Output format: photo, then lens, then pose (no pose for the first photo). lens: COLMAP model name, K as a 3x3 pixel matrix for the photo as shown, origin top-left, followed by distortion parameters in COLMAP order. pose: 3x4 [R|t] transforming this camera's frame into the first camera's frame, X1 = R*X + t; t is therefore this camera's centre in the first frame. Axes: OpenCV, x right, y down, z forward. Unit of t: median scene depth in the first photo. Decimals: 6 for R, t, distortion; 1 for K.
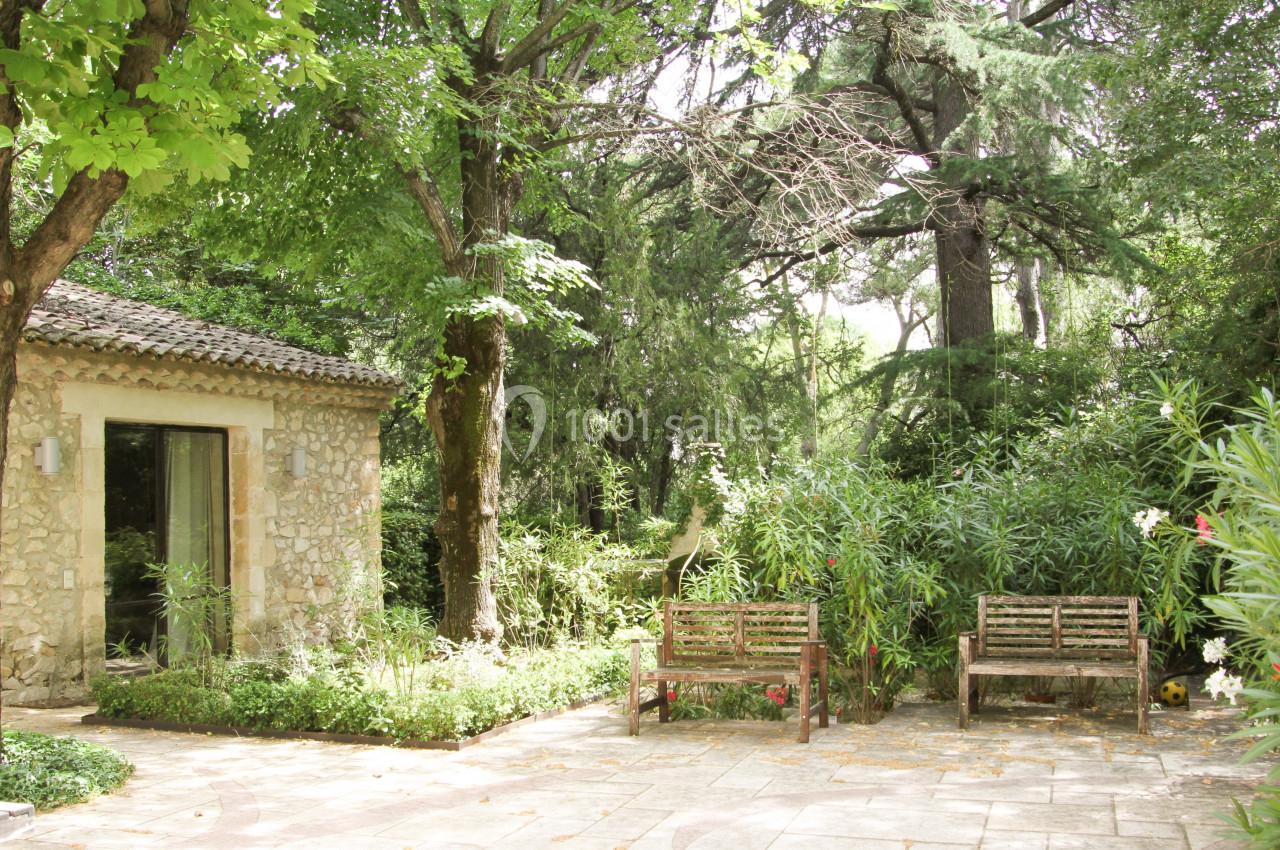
lens RADIAL K [[1416.2, 0, 640.0], [0, 1416.2, 425.0], [0, 0, 1]] dist [-0.070310, 0.107727]
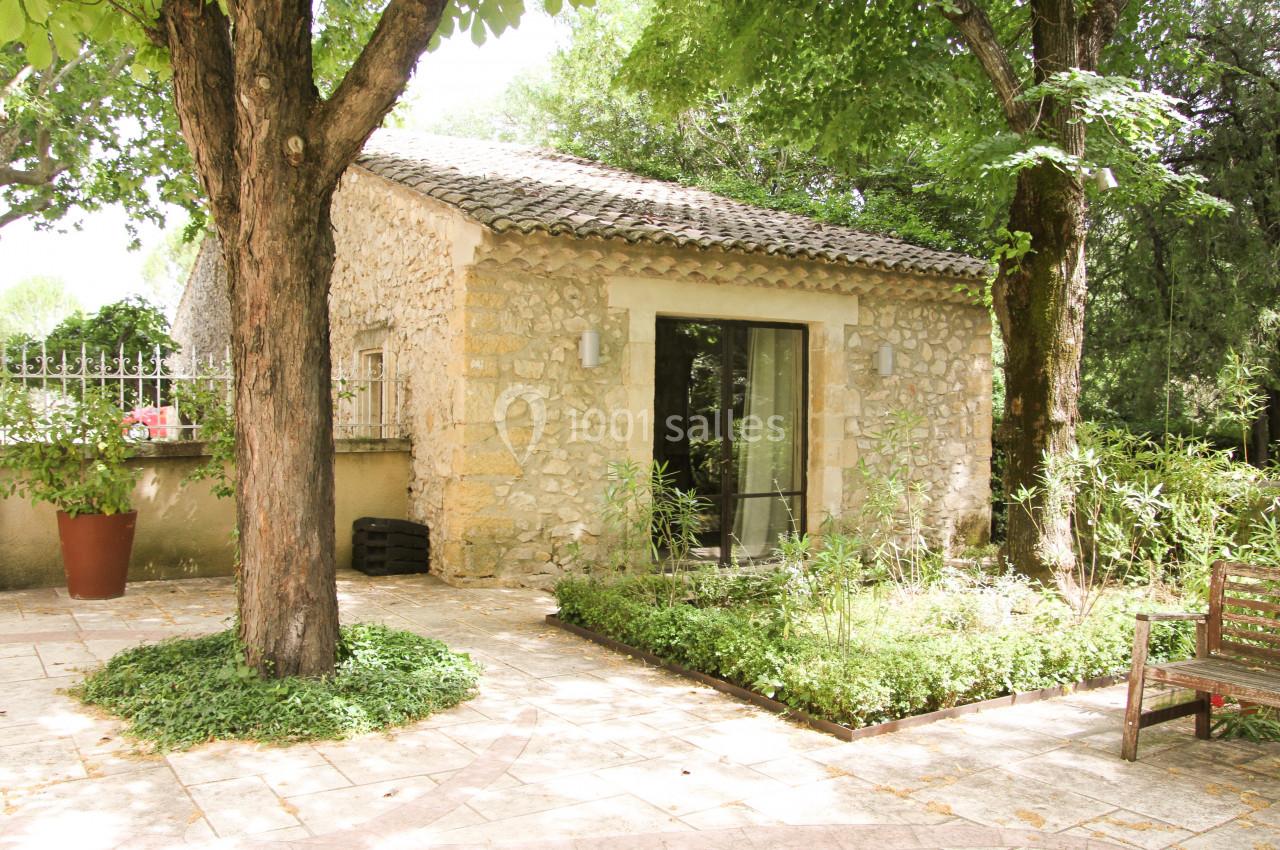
lens RADIAL K [[1114.0, 0, 640.0], [0, 1114.0, 425.0], [0, 0, 1]] dist [-0.101230, 0.115769]
pose [[0.803919, 0.035306, -0.593689, 0.079325], [0.007640, 0.997541, 0.069668, 0.018708], [0.594689, -0.060544, 0.801673, 0.333347]]
